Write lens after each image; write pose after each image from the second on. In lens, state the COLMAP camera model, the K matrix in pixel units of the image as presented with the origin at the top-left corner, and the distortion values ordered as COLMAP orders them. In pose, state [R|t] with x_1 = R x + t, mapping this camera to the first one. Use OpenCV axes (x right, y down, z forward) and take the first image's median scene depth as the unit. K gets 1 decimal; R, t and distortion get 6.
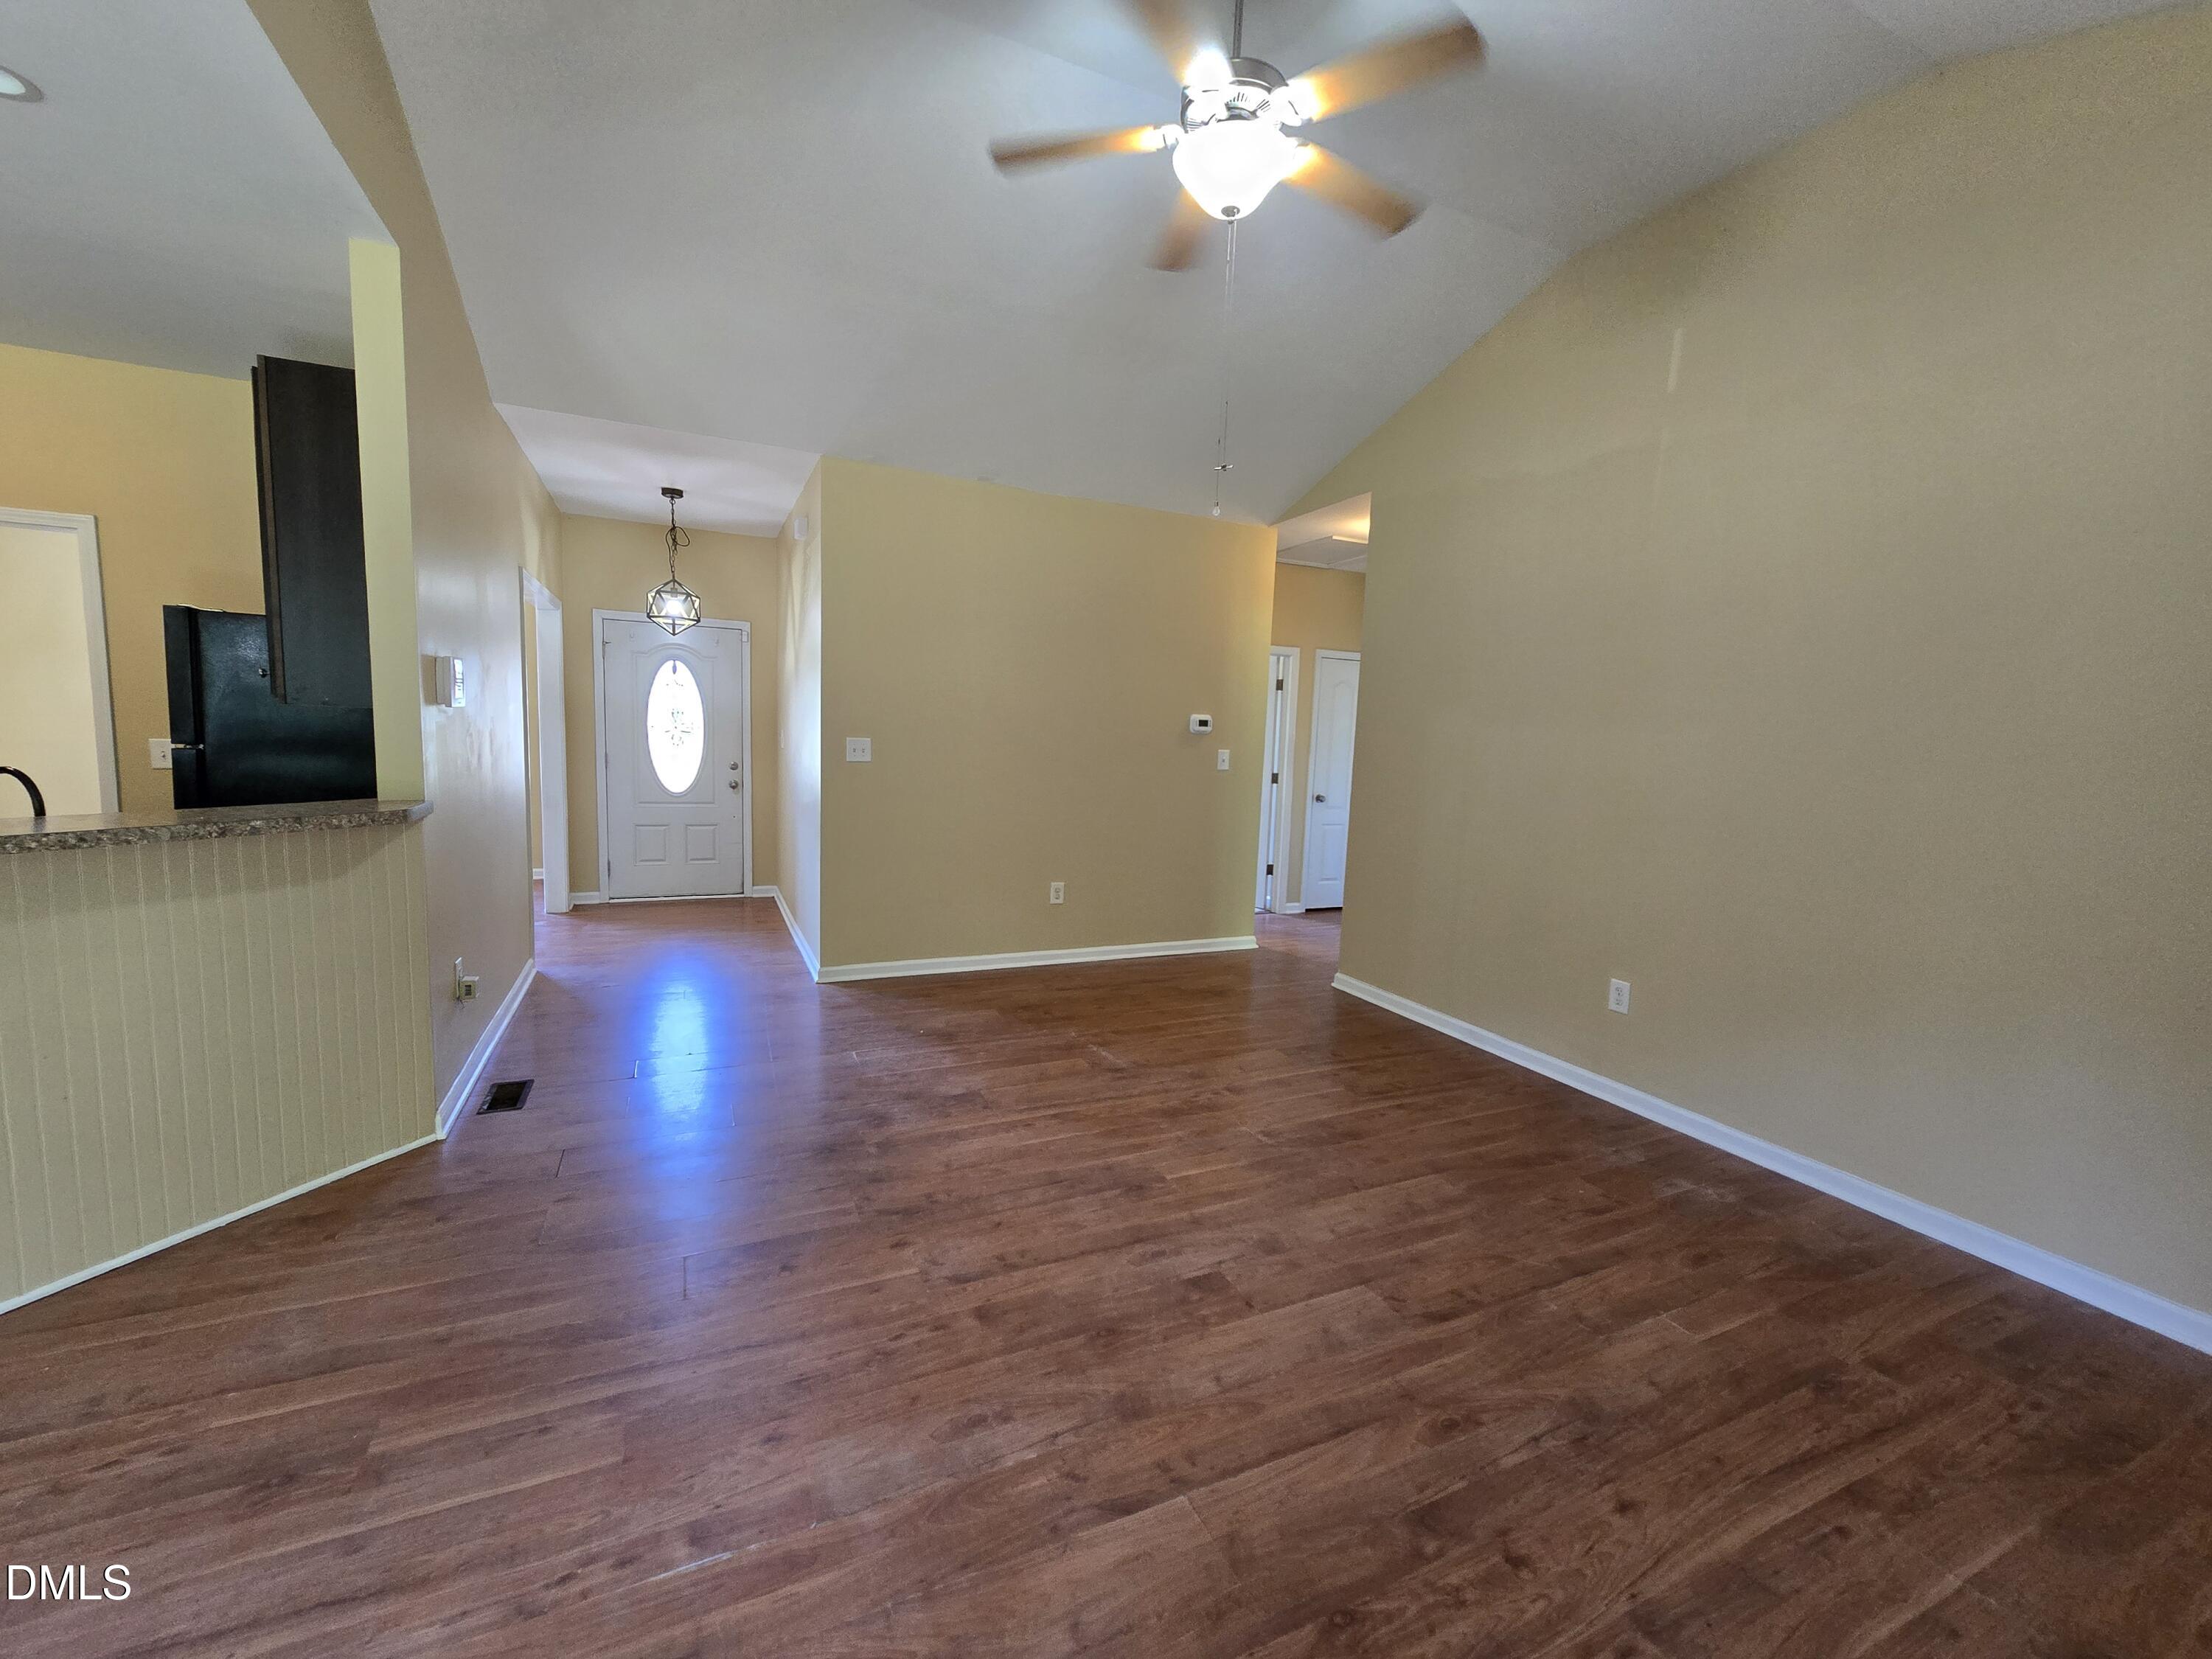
lens RADIAL K [[902.4, 0, 1108.0], [0, 902.4, 835.2], [0, 0, 1]] dist [-0.001337, 0.000006]
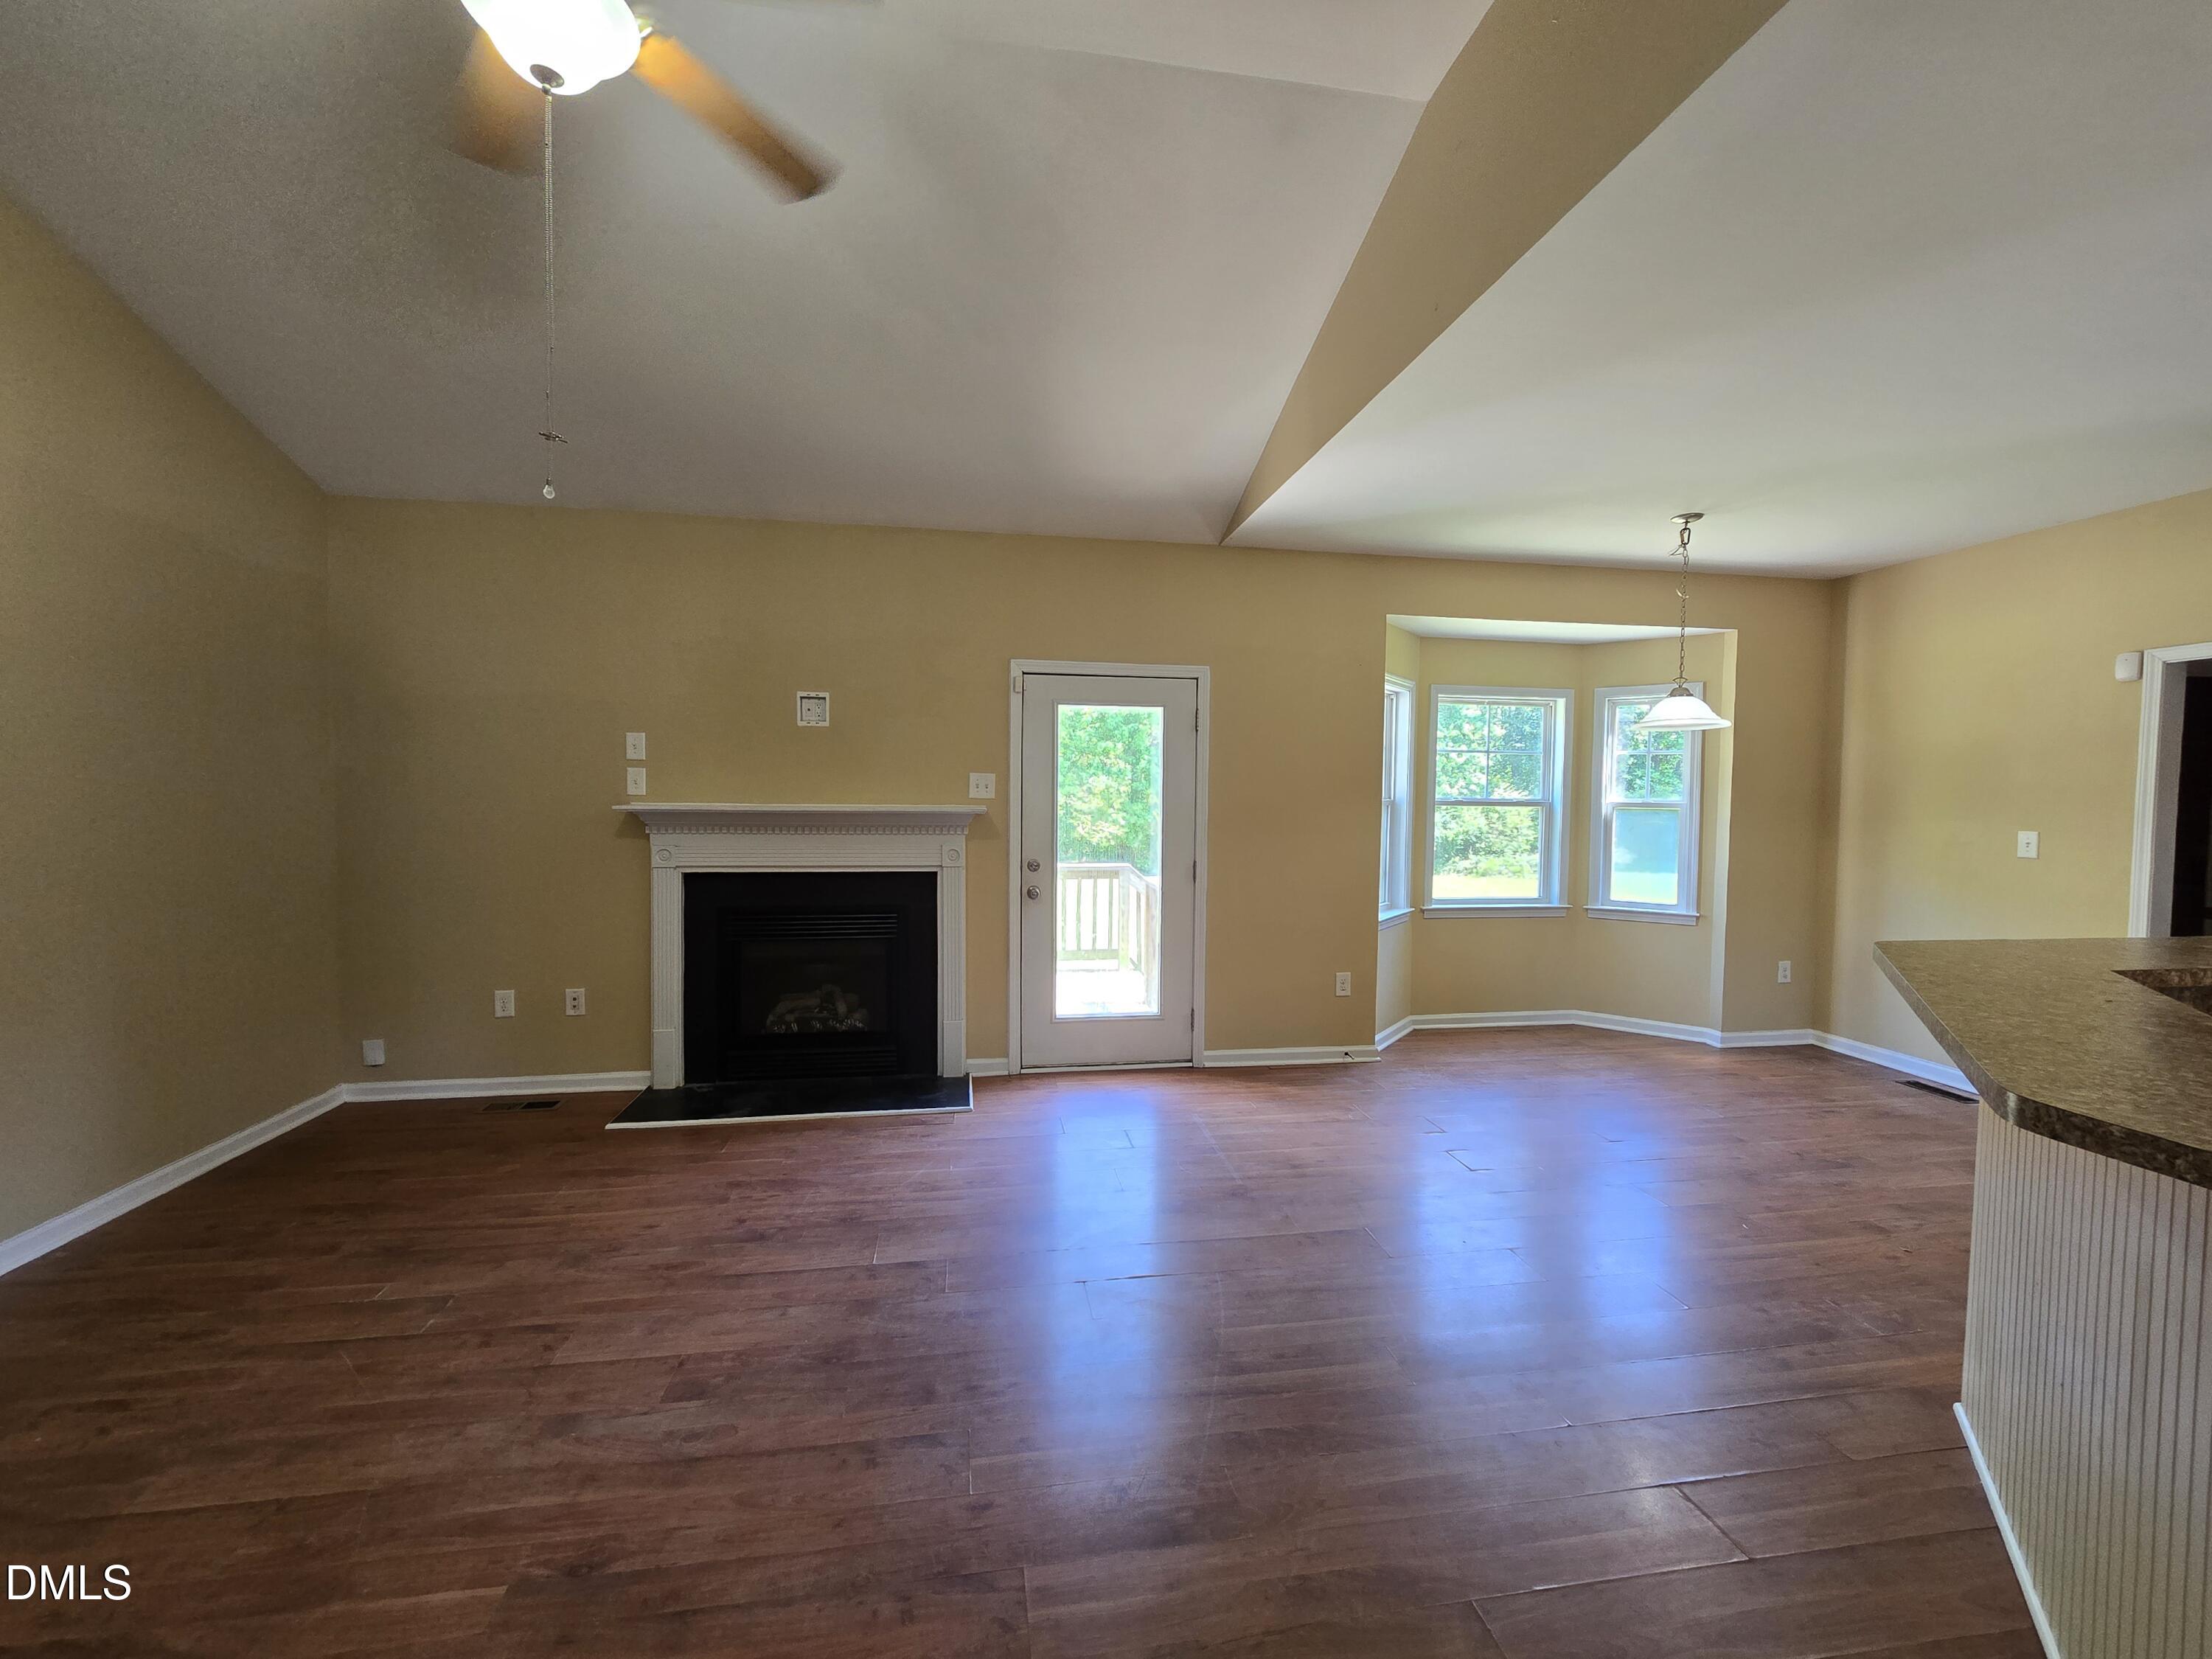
lens RADIAL K [[908.6, 0, 1112.7], [0, 908.6, 828.5], [0, 0, 1]] dist [-0.001604, 0.000169]
pose [[-0.961525, -0.059718, 0.268148, -0.530538], [-0.016337, 0.986789, 0.161182, -0.239716], [-0.274231, 0.150600, -0.949798, 1.682302]]
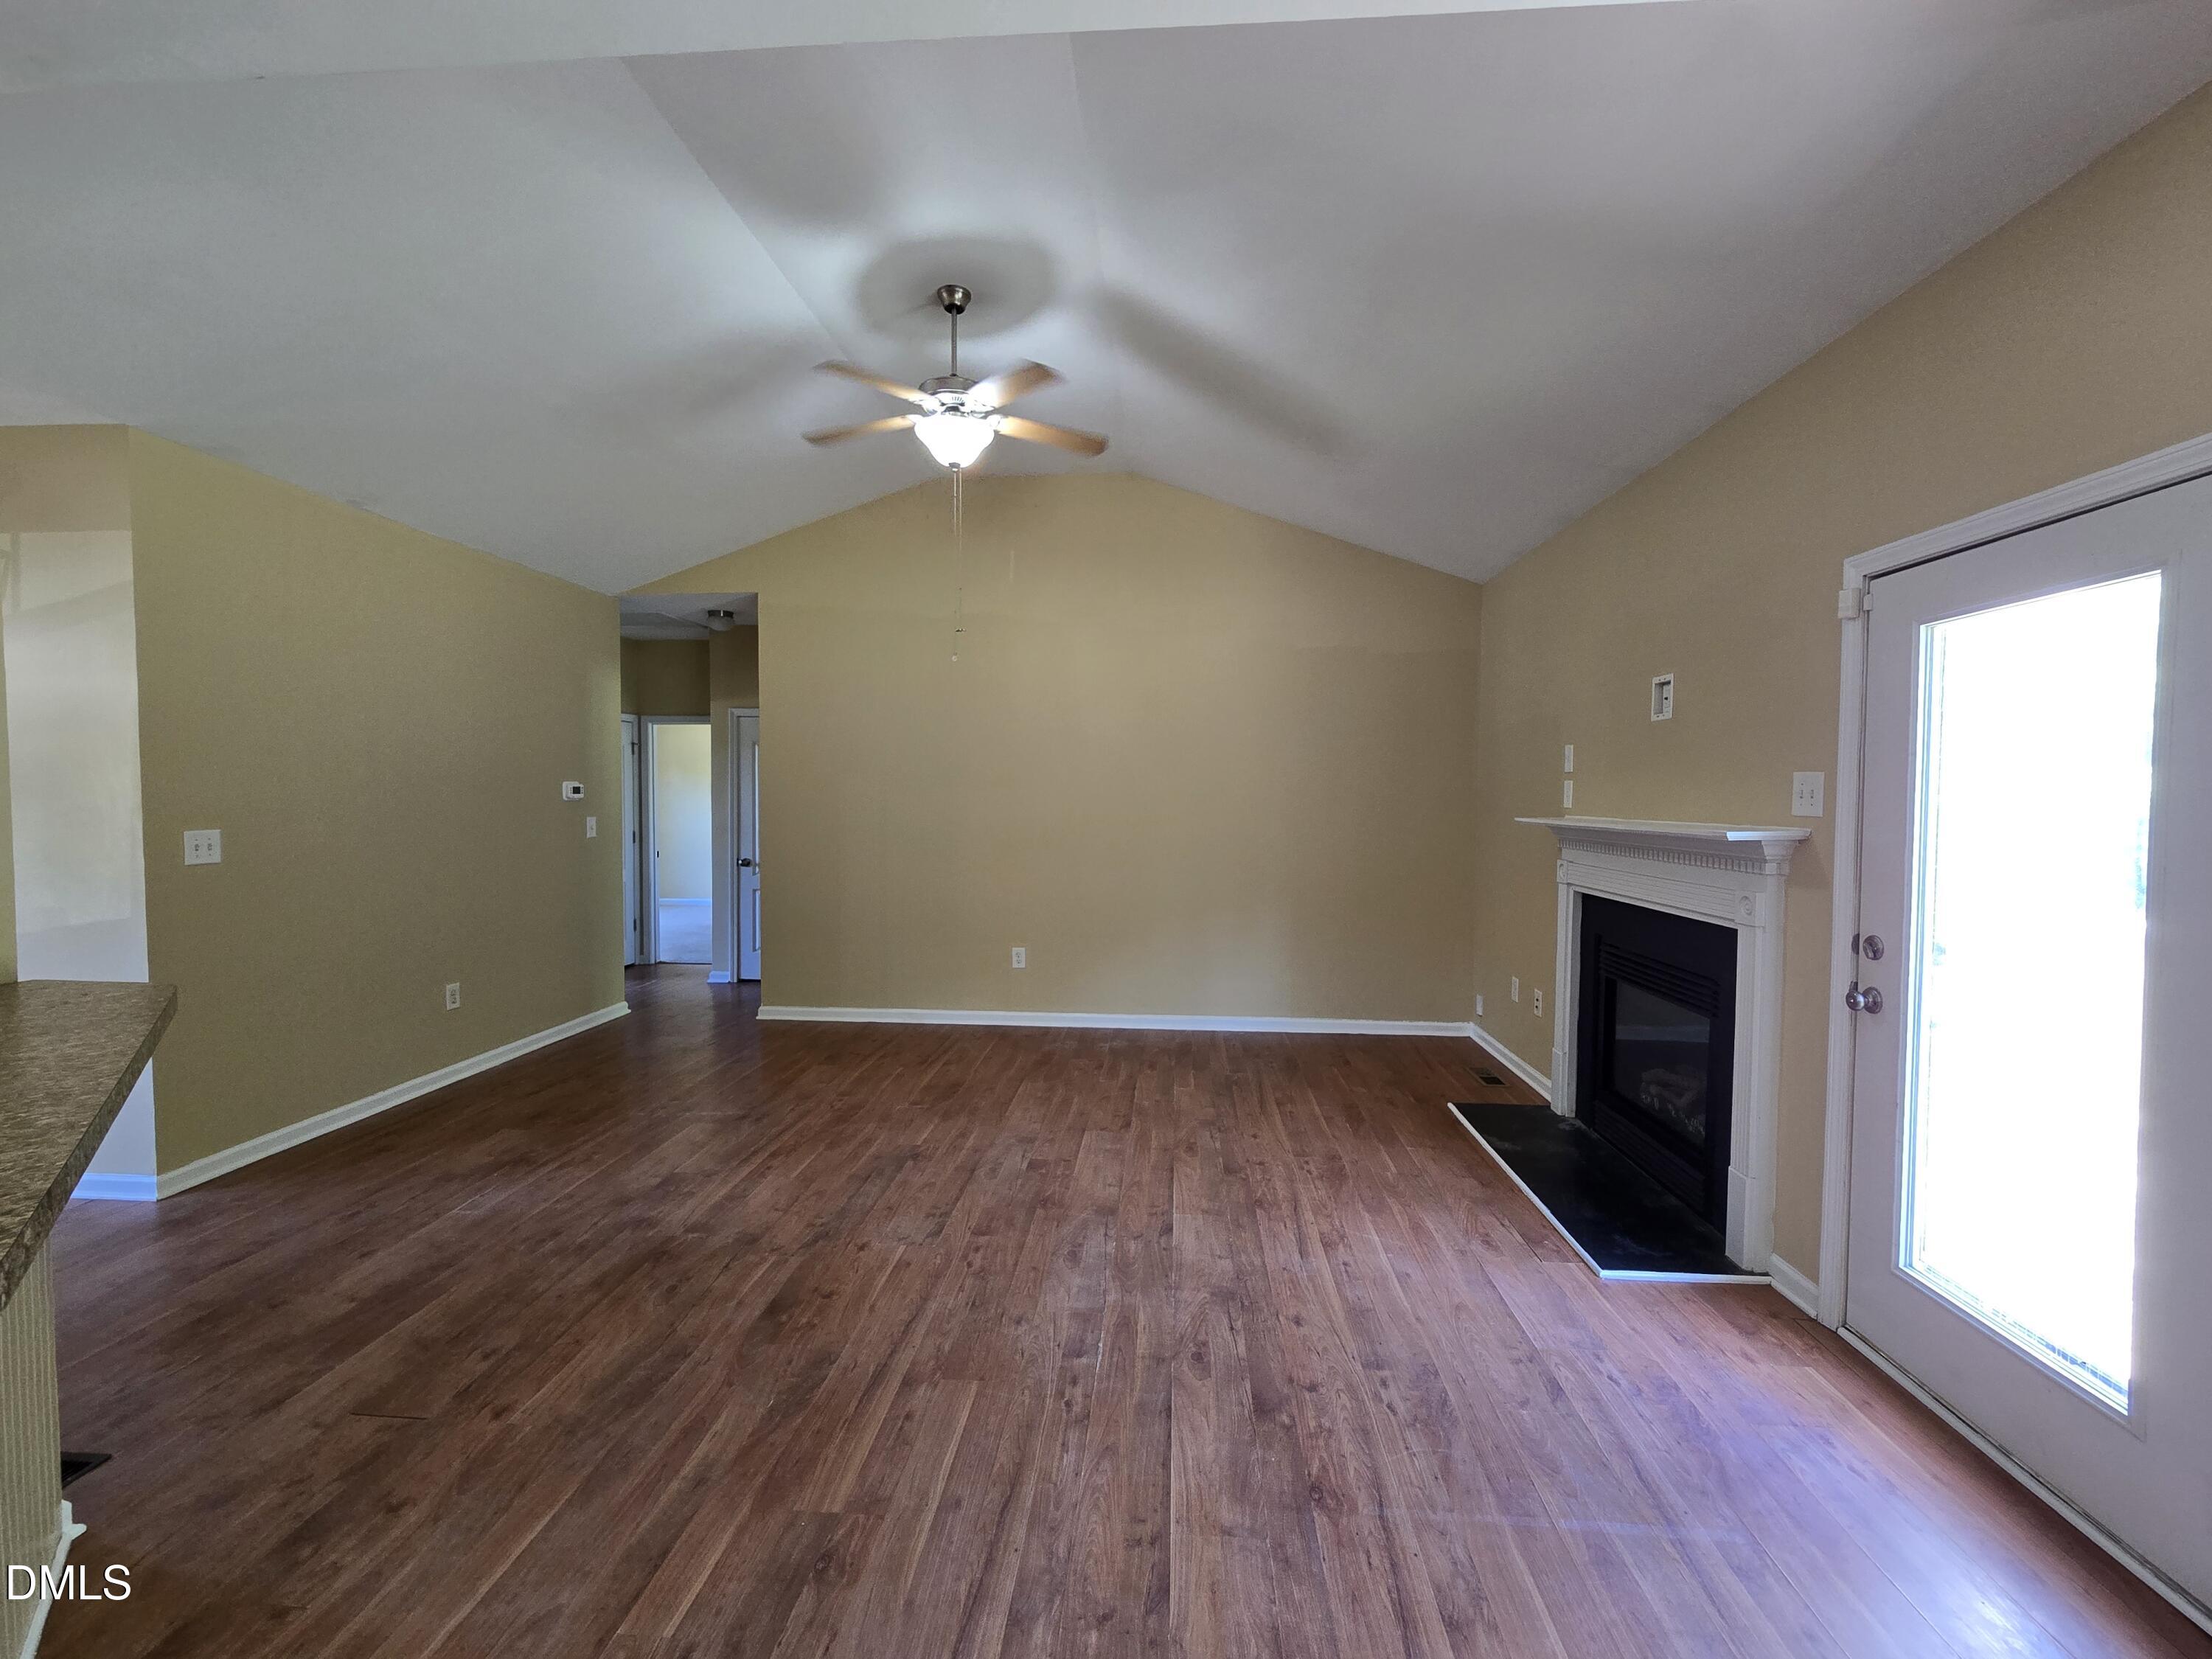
lens RADIAL K [[910.6, 0, 1112.3], [0, 910.6, 828.3], [0, 0, 1]] dist [-0.000683, -0.000567]
pose [[0.486458, -0.067755, 0.871073, -1.136120], [0.113161, 0.993477, 0.014080, -0.080546], [-0.866345, 0.091723, 0.490952, 0.072985]]
